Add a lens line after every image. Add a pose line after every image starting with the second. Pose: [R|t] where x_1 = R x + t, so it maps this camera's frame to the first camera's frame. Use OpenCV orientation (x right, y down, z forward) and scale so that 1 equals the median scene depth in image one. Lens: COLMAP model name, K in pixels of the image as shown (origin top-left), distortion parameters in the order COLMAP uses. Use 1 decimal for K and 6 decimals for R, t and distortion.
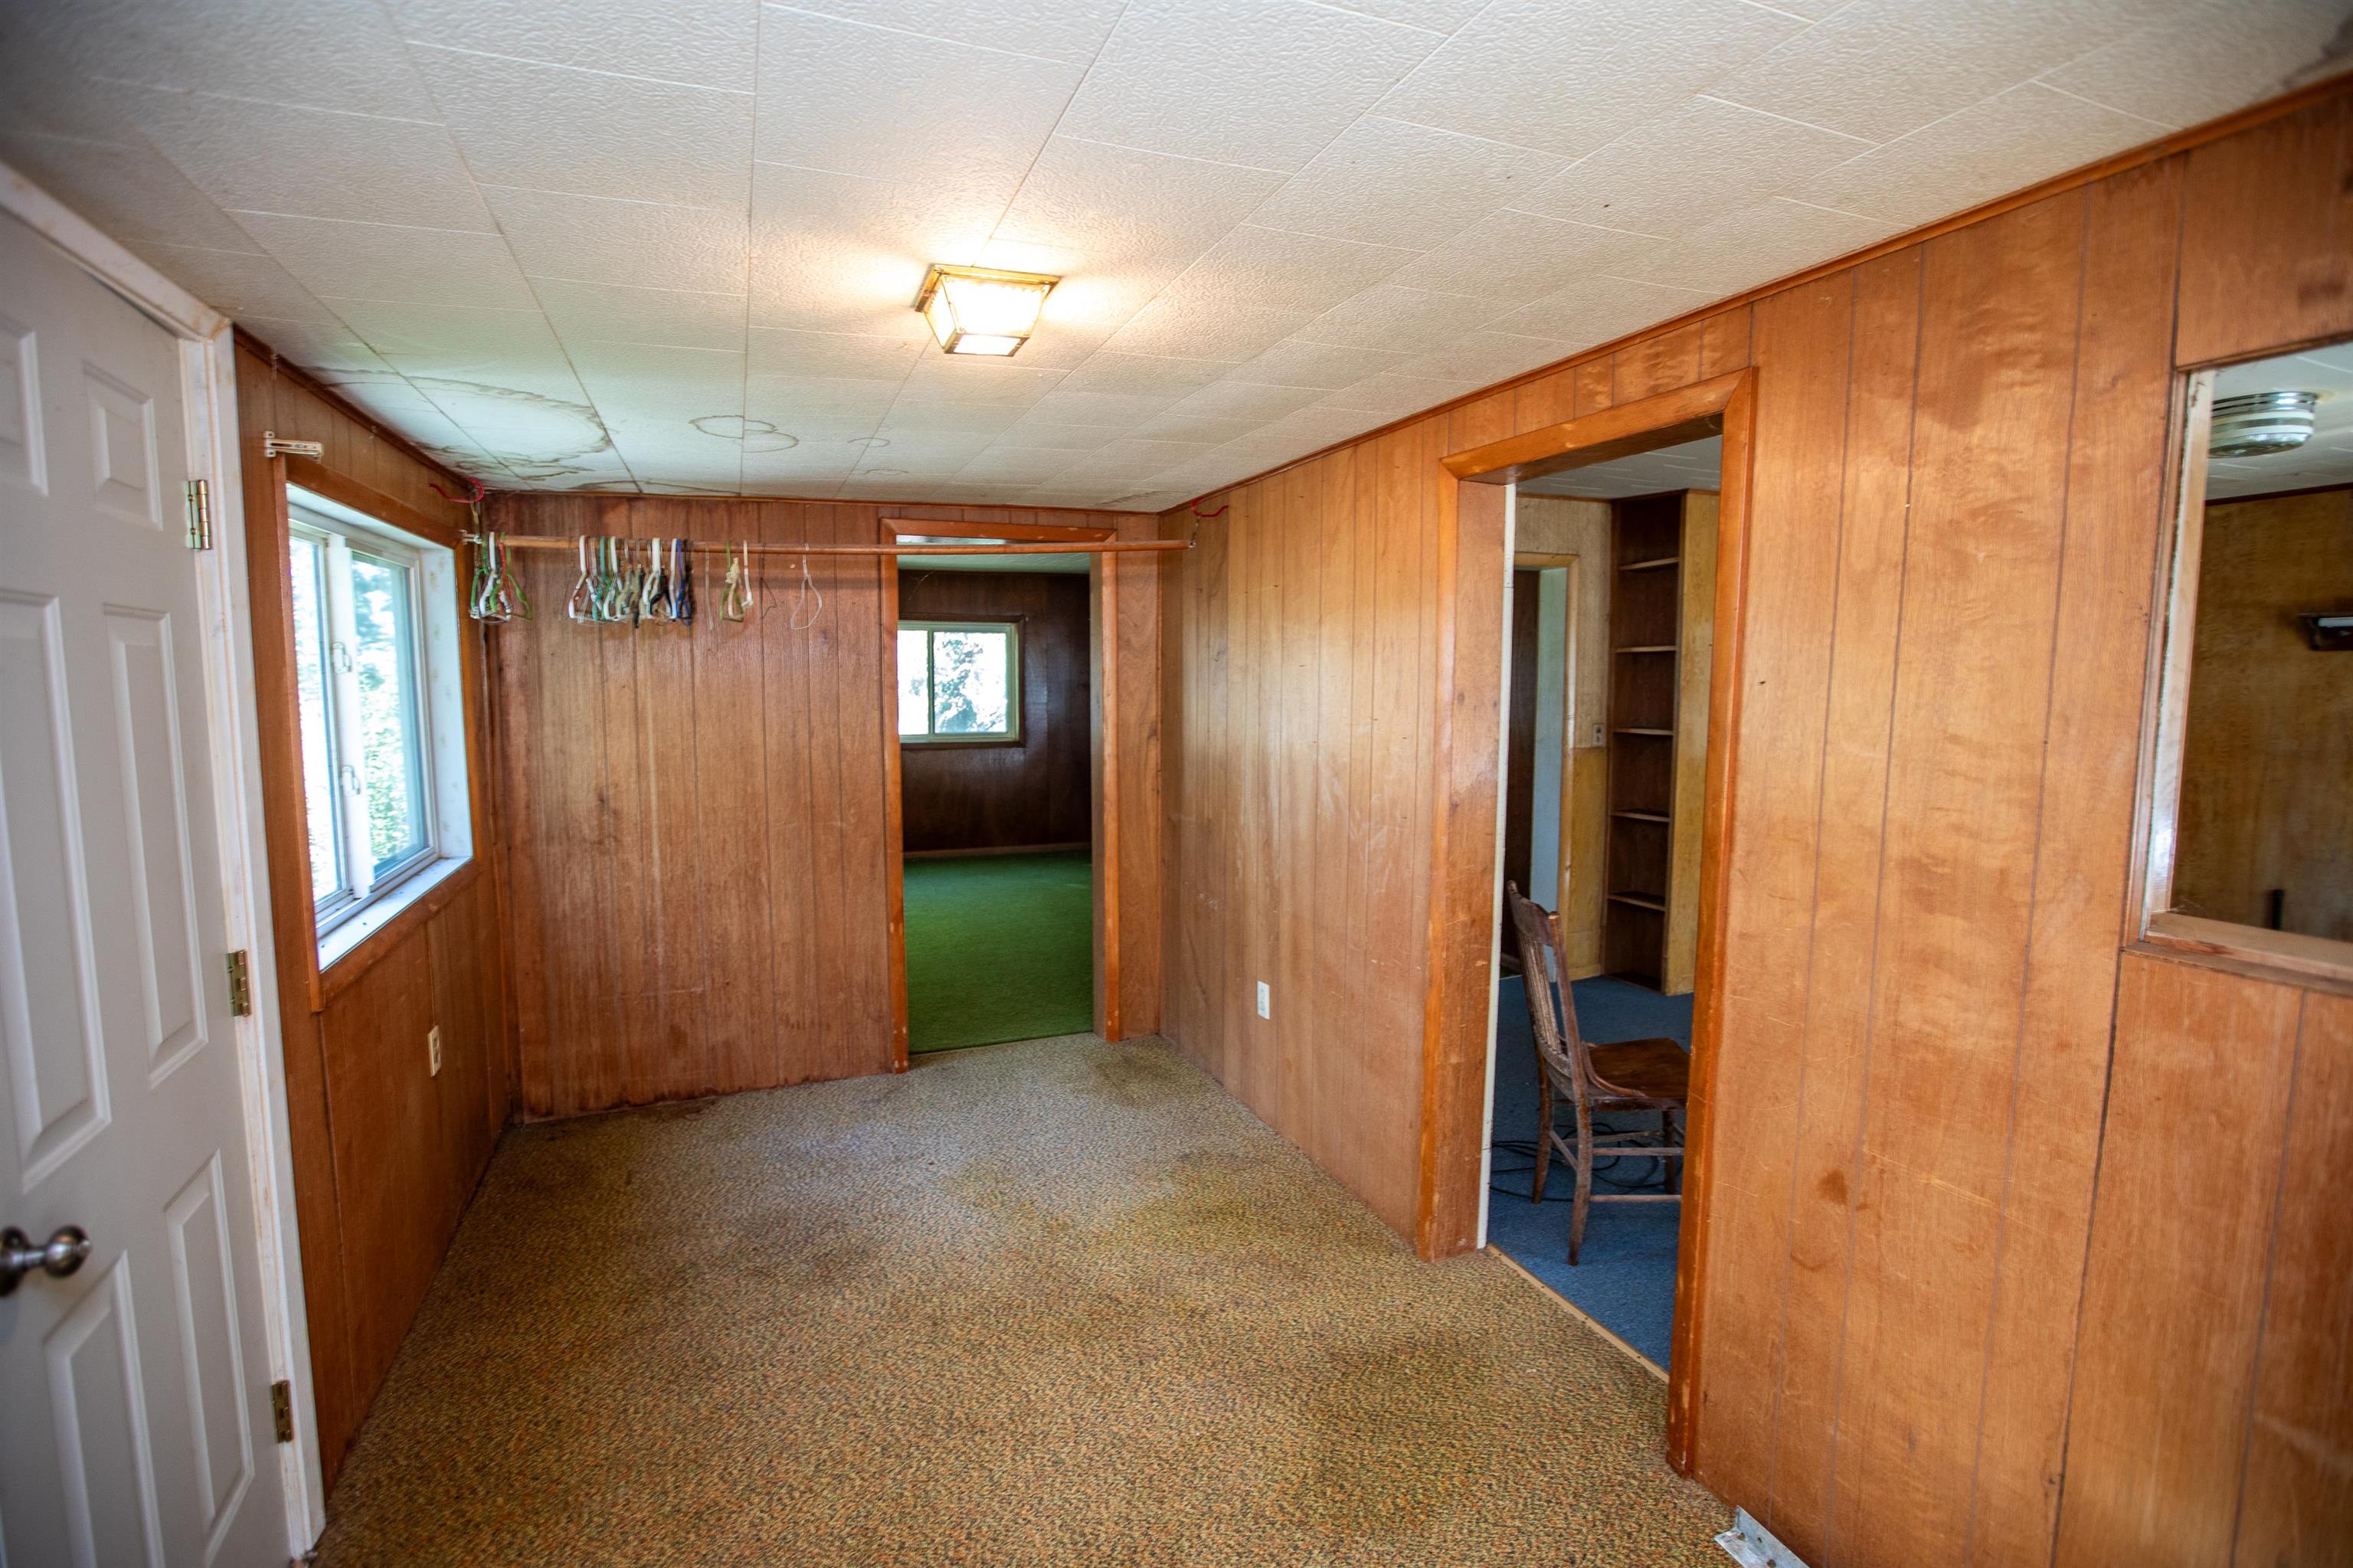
lens RADIAL K [[1087.4, 0, 1173.1], [0, 1087.4, 789.9], [0, 0, 1]] dist [-0.040215, 0.008909]
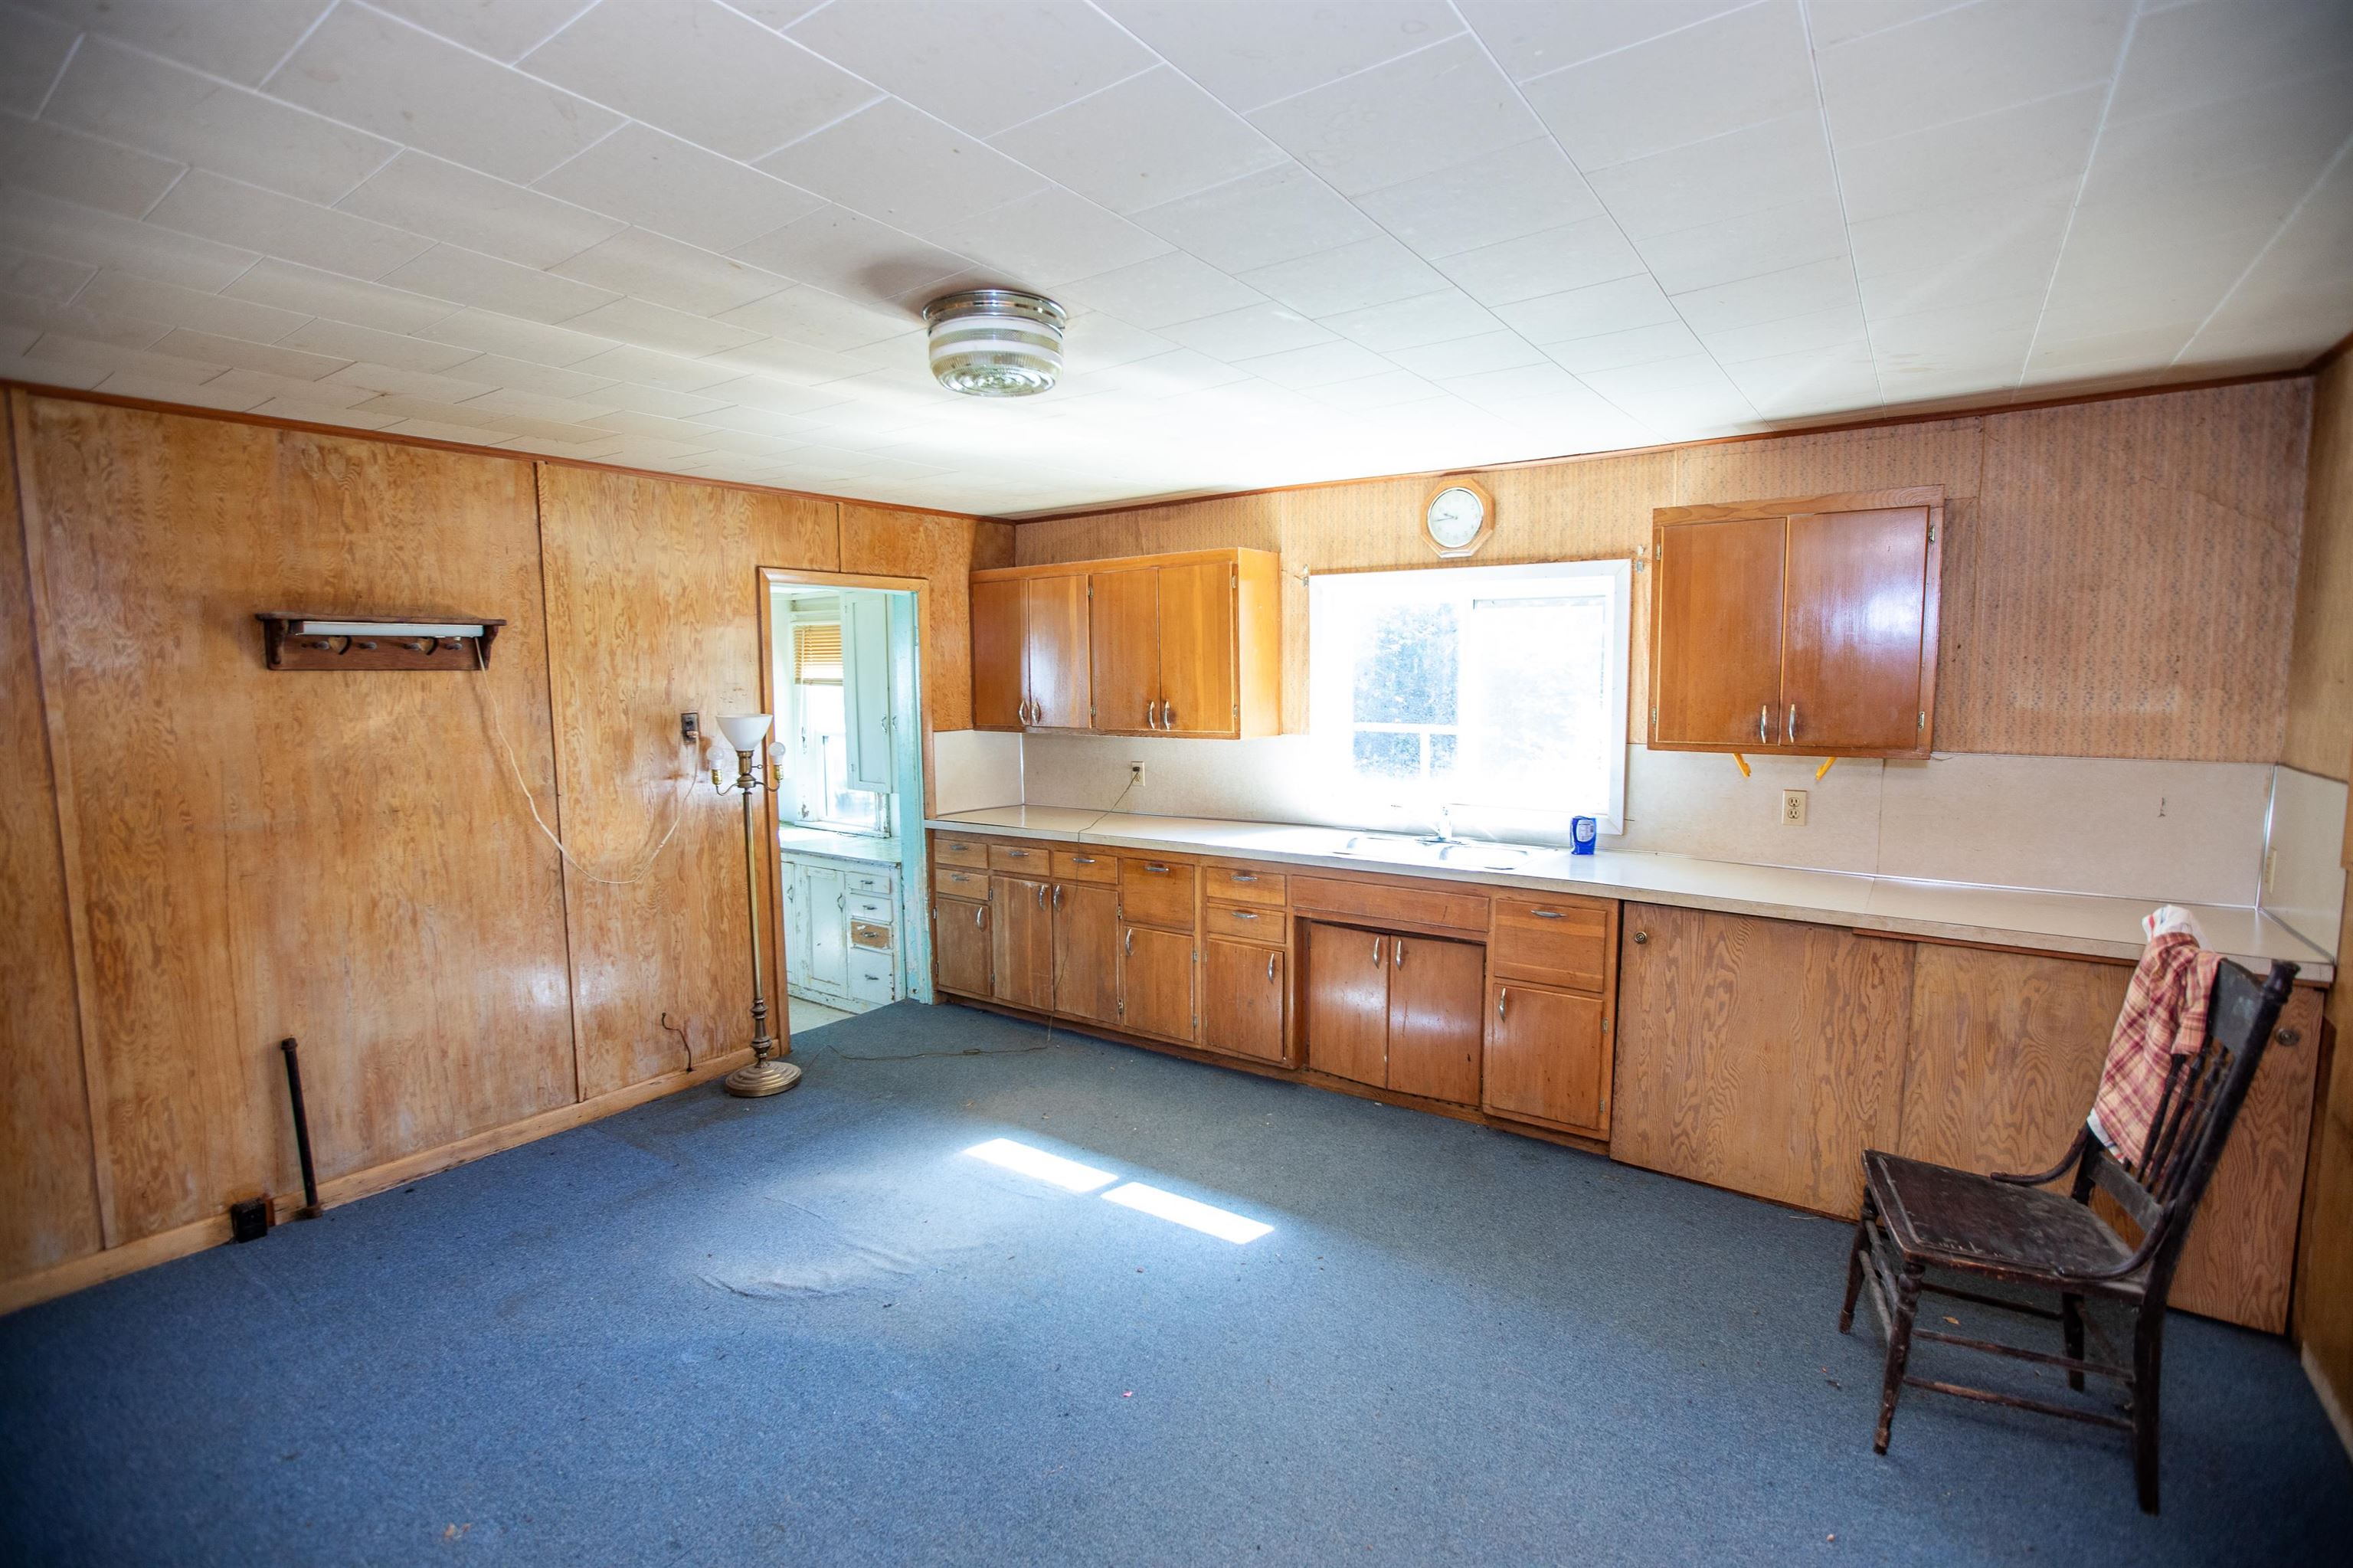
lens RADIAL K [[1087.4, 0, 1174.8], [0, 1087.4, 792.7], [0, 0, 1]] dist [-0.040215, 0.008909]
pose [[-0.545538, -0.086510, 0.833610, 0.222245], [0.087902, 0.983266, 0.159566, -0.110146], [-0.833464, 0.160325, -0.528804, 0.863670]]
